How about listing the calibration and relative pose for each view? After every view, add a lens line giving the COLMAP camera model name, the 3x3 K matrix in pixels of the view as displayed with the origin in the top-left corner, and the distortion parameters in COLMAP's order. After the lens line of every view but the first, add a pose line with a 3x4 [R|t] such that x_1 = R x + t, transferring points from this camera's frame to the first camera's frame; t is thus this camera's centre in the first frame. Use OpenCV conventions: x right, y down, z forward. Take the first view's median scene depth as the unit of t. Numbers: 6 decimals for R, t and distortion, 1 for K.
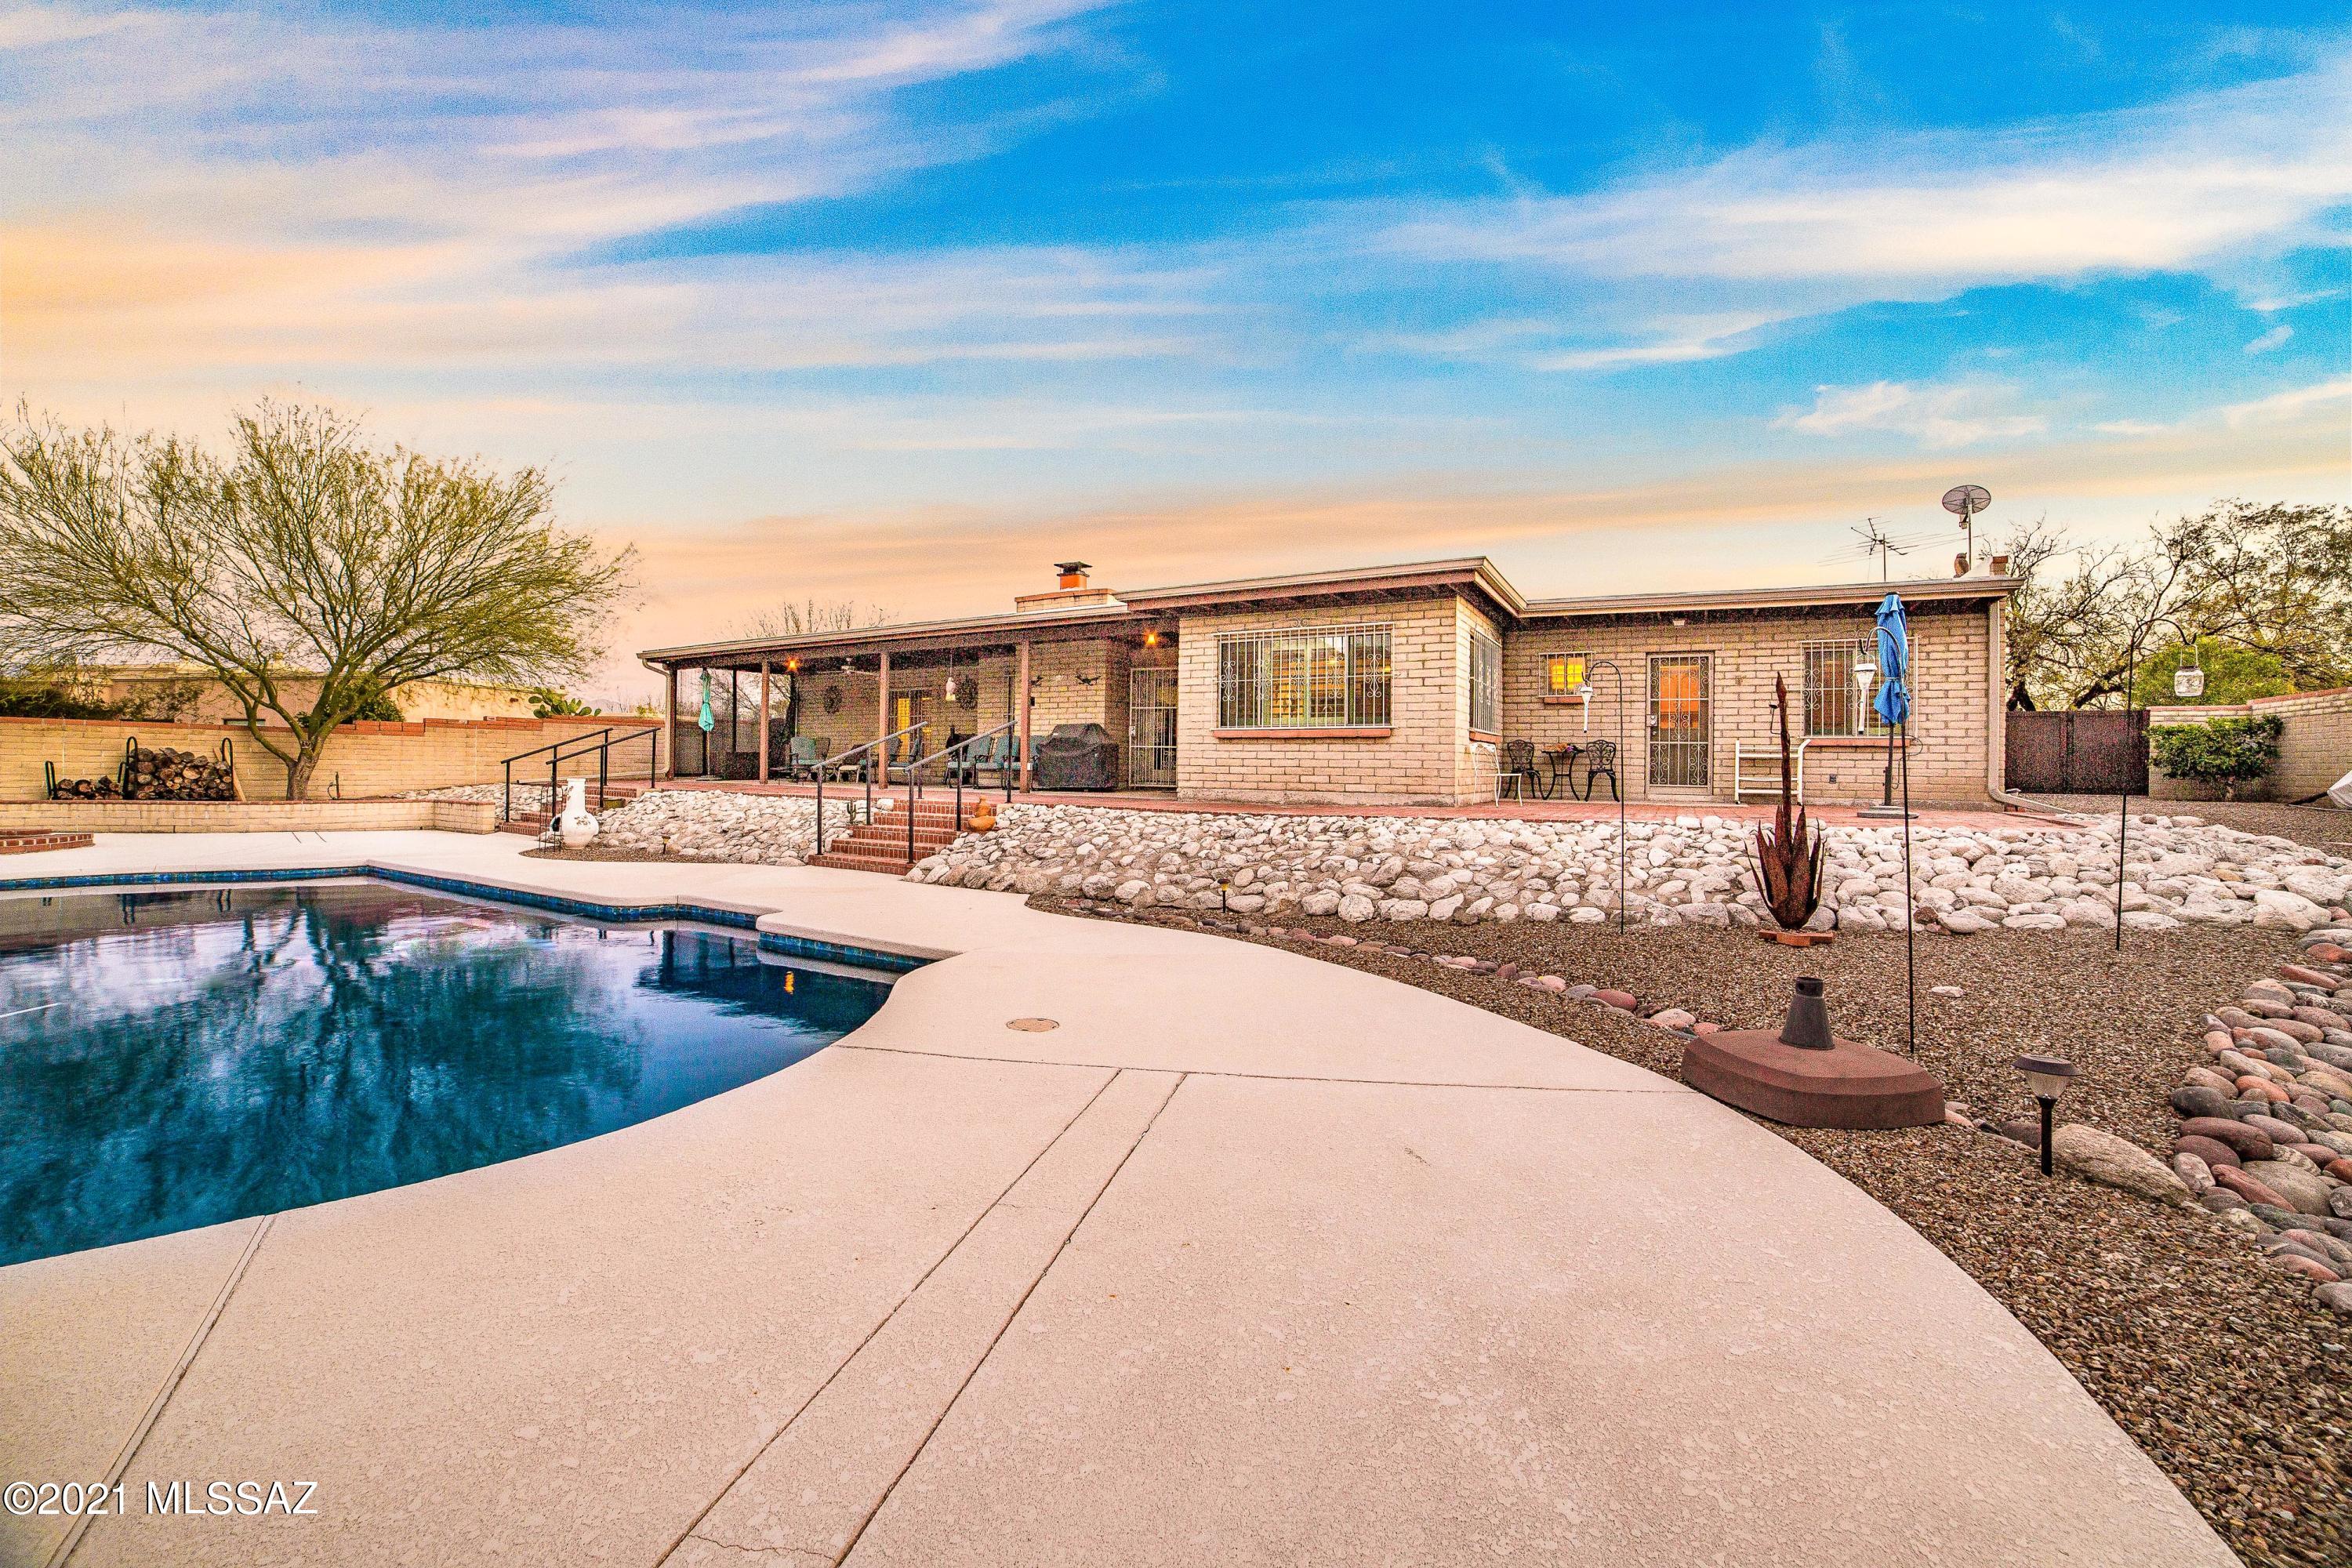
lens RADIAL K [[959.1, 0, 1172.0], [0, 959.1, 774.9], [0, 0, 1]] dist [-0.108624, 0.039056]
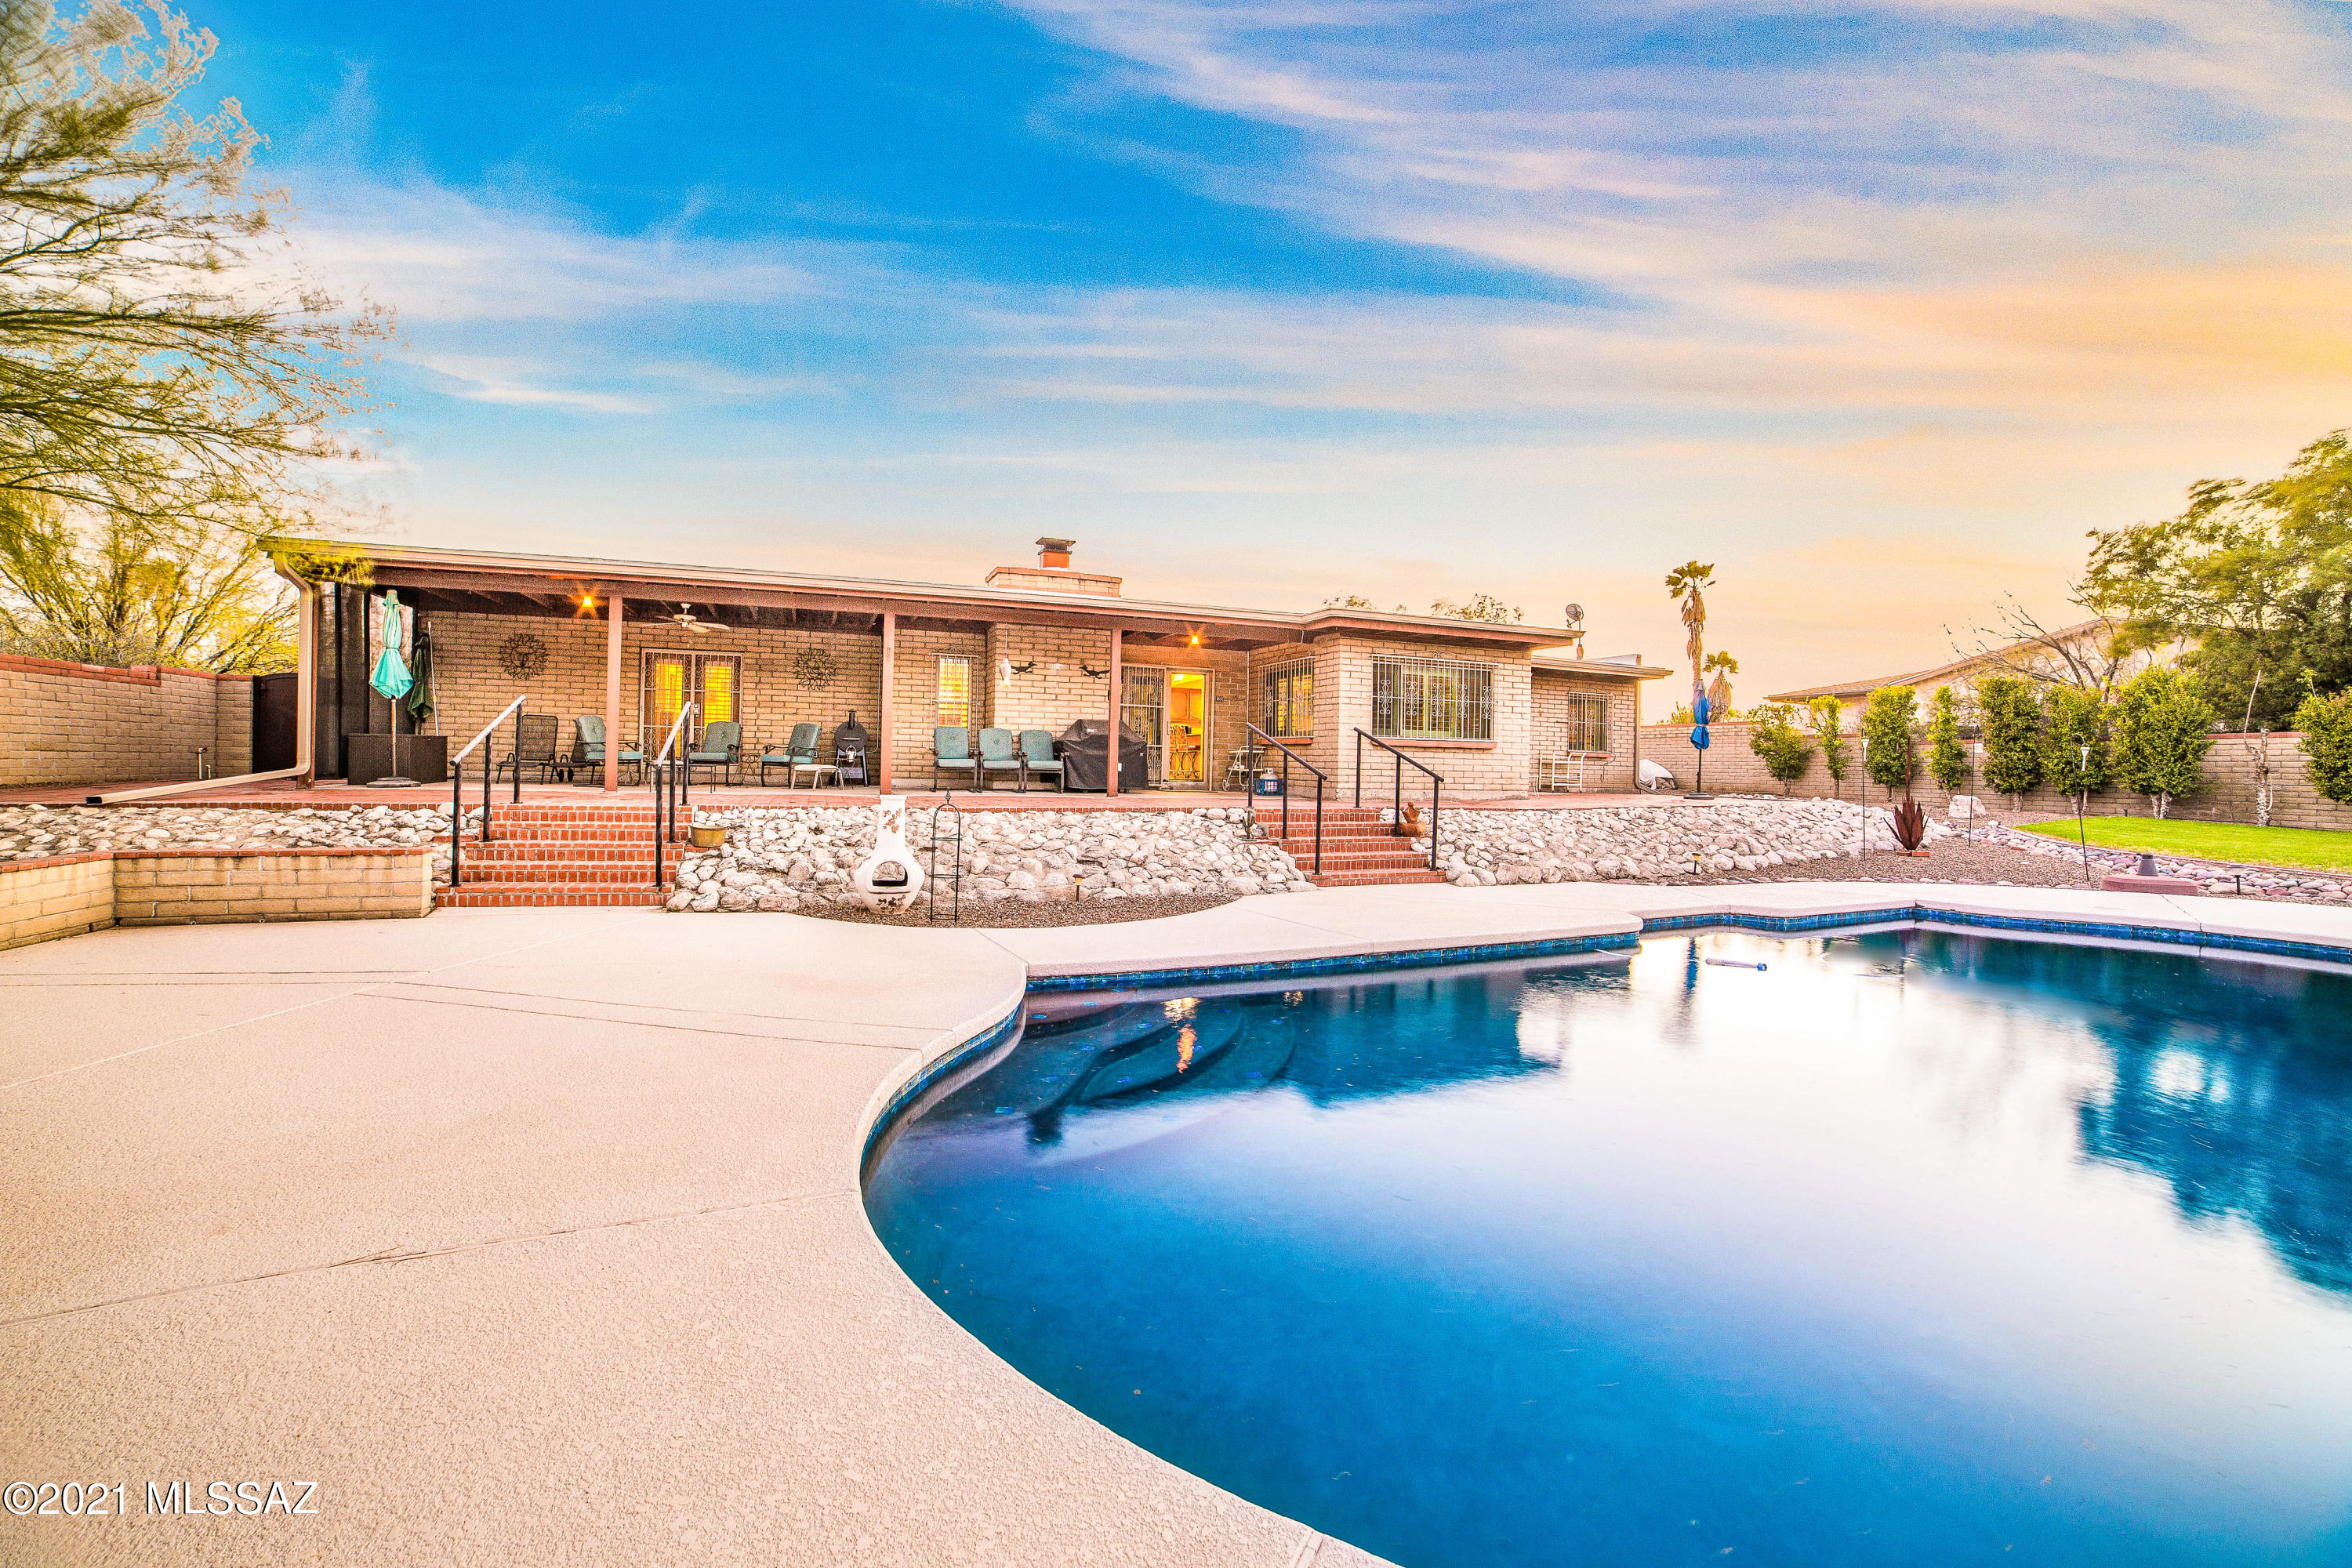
lens RADIAL K [[981.1, 0, 1173.9], [0, 981.1, 772.5], [0, 0, 1]] dist [-0.109404, 0.043100]
pose [[0.621809, -0.007016, 0.783137, -0.932823], [-0.006112, 0.999886, 0.013811, -0.018702], [-0.783145, -0.013374, 0.621695, 0.414790]]
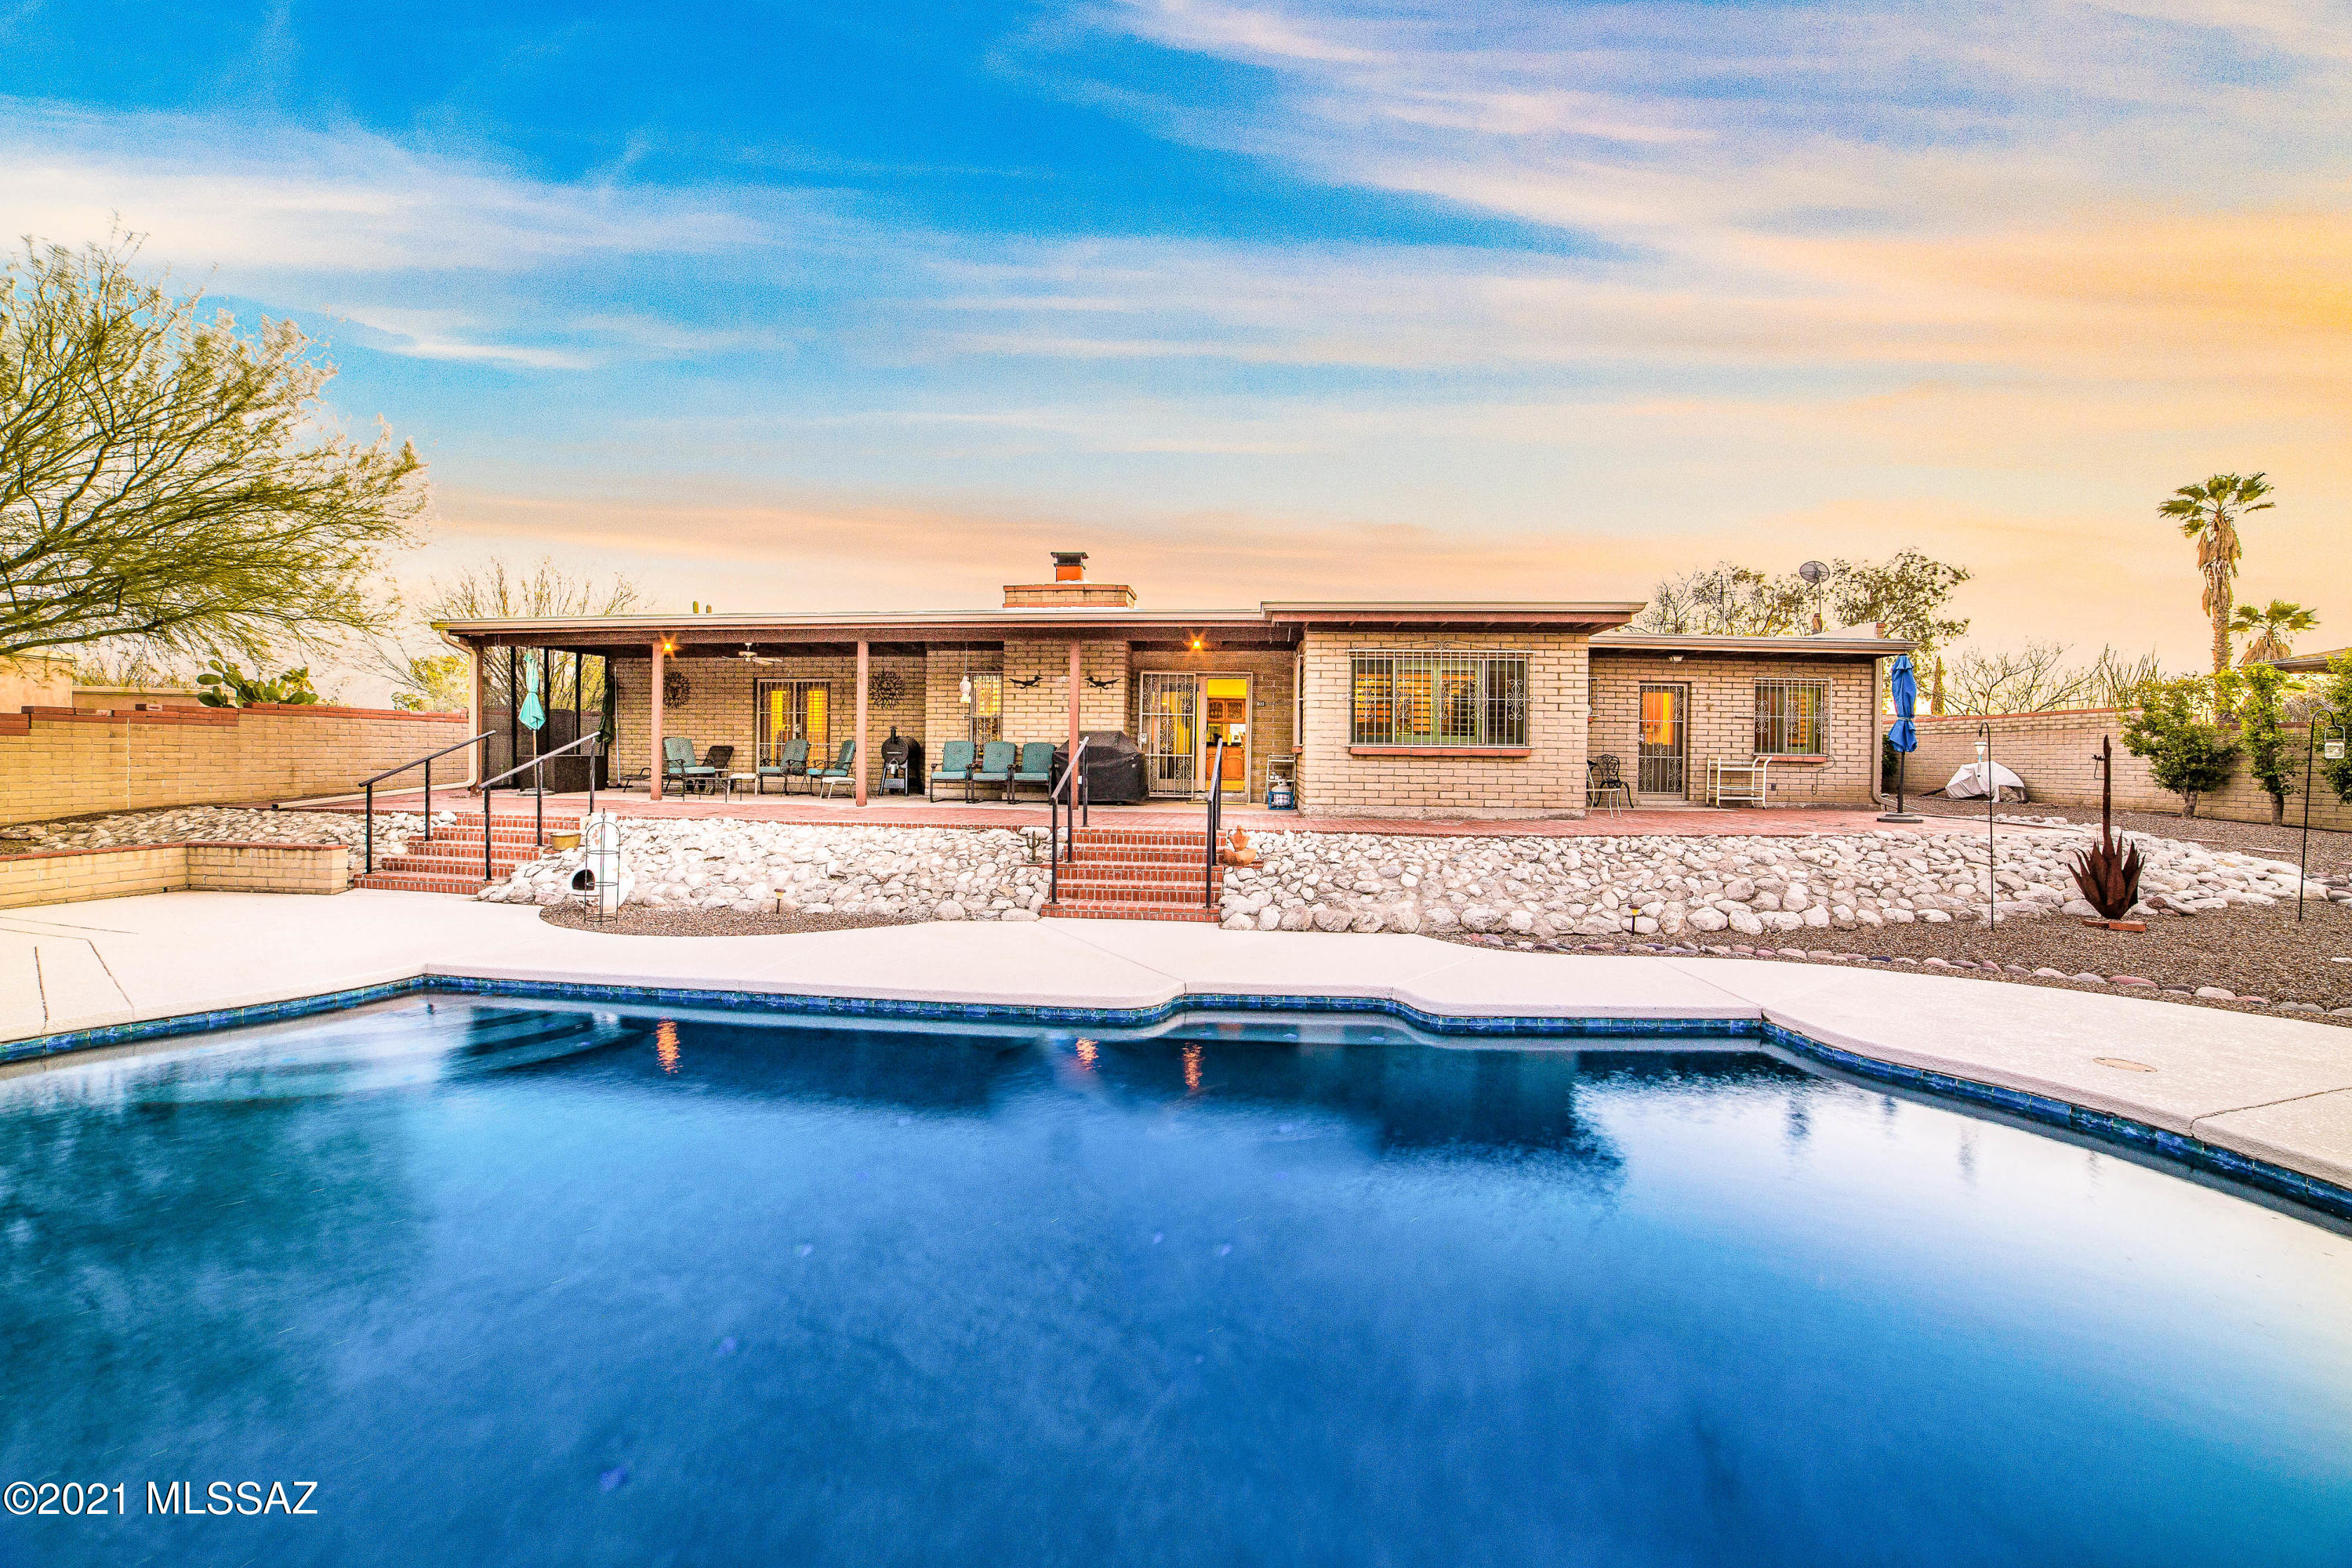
lens RADIAL K [[959.1, 0, 1172.0], [0, 959.1, 774.9], [0, 0, 1]] dist [-0.108624, 0.039056]
pose [[0.906821, -0.010784, 0.421378, -0.495629], [0.002535, 0.999794, 0.020130, -0.034421], [-0.421509, -0.017186, 0.906661, 0.156807]]
